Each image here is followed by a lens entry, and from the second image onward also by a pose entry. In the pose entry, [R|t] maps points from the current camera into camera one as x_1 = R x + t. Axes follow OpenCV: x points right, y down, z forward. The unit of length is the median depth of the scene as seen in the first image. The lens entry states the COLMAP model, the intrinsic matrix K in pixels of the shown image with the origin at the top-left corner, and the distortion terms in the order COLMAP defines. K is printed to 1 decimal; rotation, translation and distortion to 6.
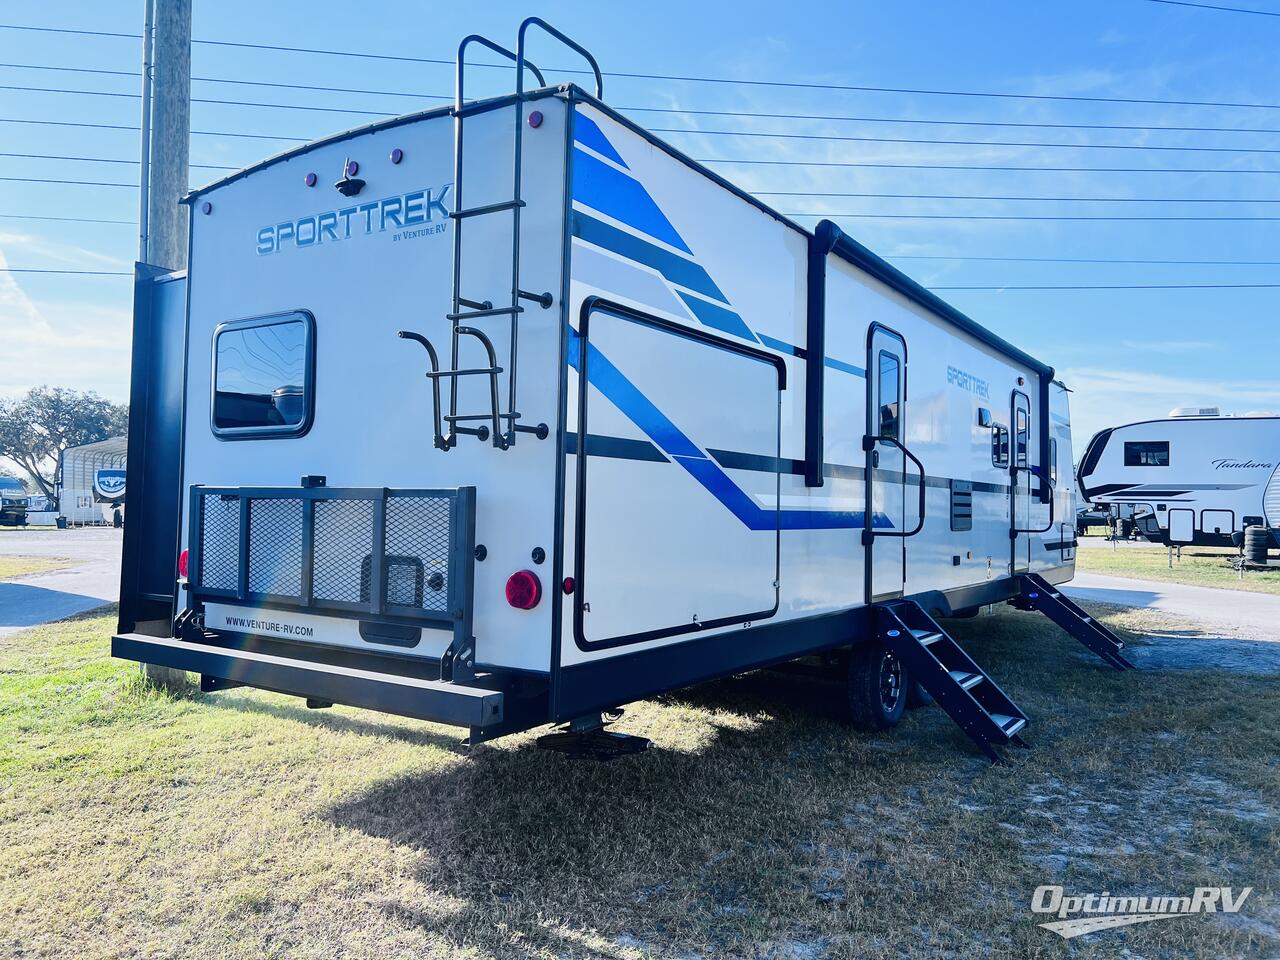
lens RADIAL K [[946.7, 0, 639.4], [0, 946.7, 458.4], [0, 0, 1]] dist [0.058439, 0.000118]
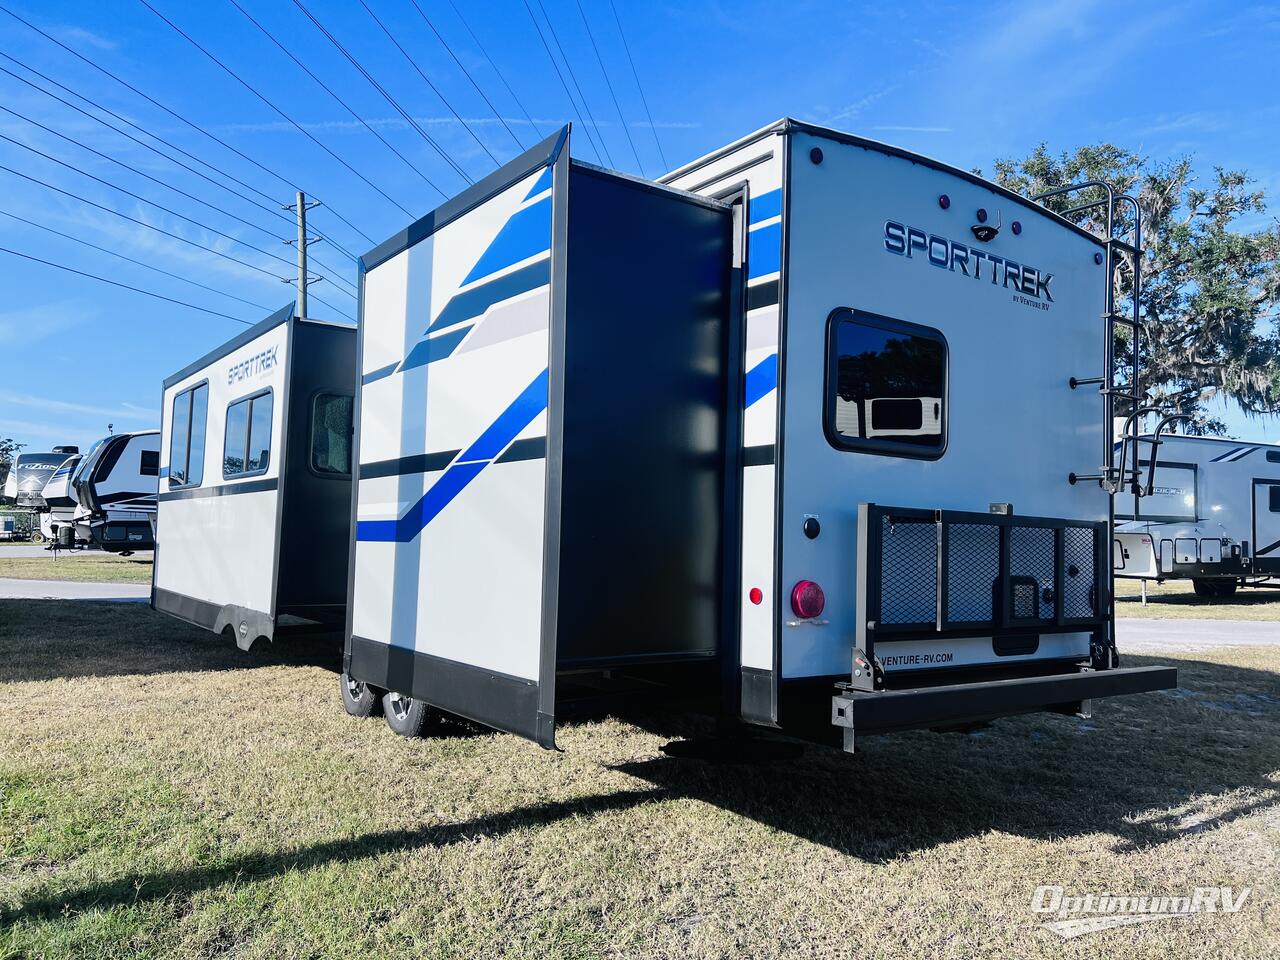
lens RADIAL K [[952.2, 0, 640.0], [0, 952.2, 480.0], [0, 0, 1]] dist [0.057389, 0.000009]
pose [[0.340696, 0.056787, 0.938457, -1.418524], [-0.073279, 0.996742, -0.033710, 0.054103], [-0.937314, -0.057284, 0.343747, 0.973362]]
